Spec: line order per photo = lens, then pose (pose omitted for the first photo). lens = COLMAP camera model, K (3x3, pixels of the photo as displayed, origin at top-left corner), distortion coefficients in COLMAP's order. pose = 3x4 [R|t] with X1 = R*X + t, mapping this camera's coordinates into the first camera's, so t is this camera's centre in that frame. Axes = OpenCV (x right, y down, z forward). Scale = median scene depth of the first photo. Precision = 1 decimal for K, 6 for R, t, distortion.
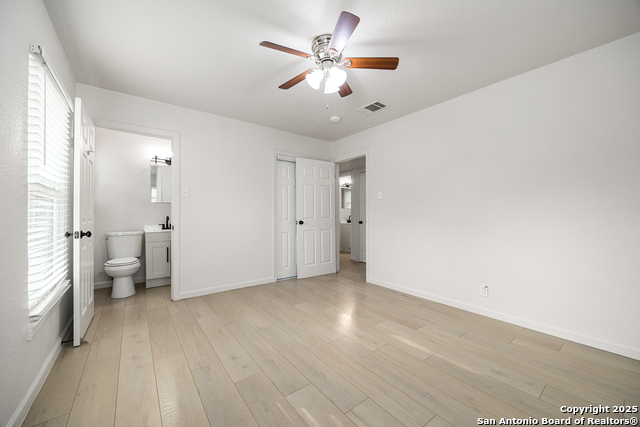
lens RADIAL K [[245.1, 0, 319.9], [0, 245.1, 214.5], [0, 0, 1]] dist [-0.002857, -0.000069]
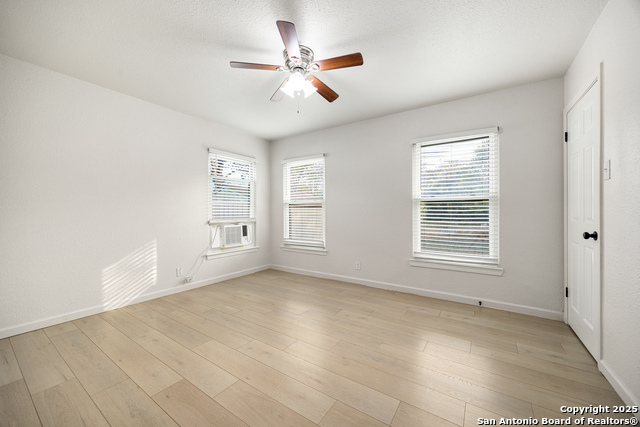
lens RADIAL K [[245.1, 0, 320.1], [0, 245.1, 212.6], [0, 0, 1]] dist [-0.002857, -0.000069]
pose [[-0.944471, 0.001623, -0.328591, 0.249282], [0.001735, 0.999998, -0.000048, -0.000262], [0.328591, -0.000616, -0.944472, 1.752001]]
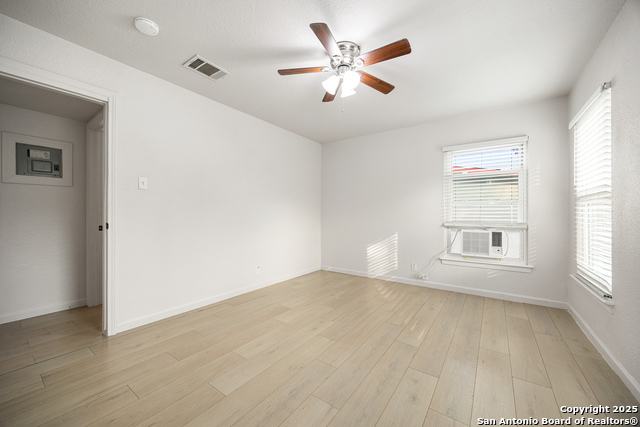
lens RADIAL K [[245.1, 0, 319.7], [0, 245.1, 213.5], [0, 0, 1]] dist [-0.002857, -0.000069]
pose [[-0.297578, 0.004338, 0.954688, -0.801853], [-0.004611, 0.999971, -0.005981, 0.003987], [-0.954686, -0.006182, -0.297549, 1.207375]]
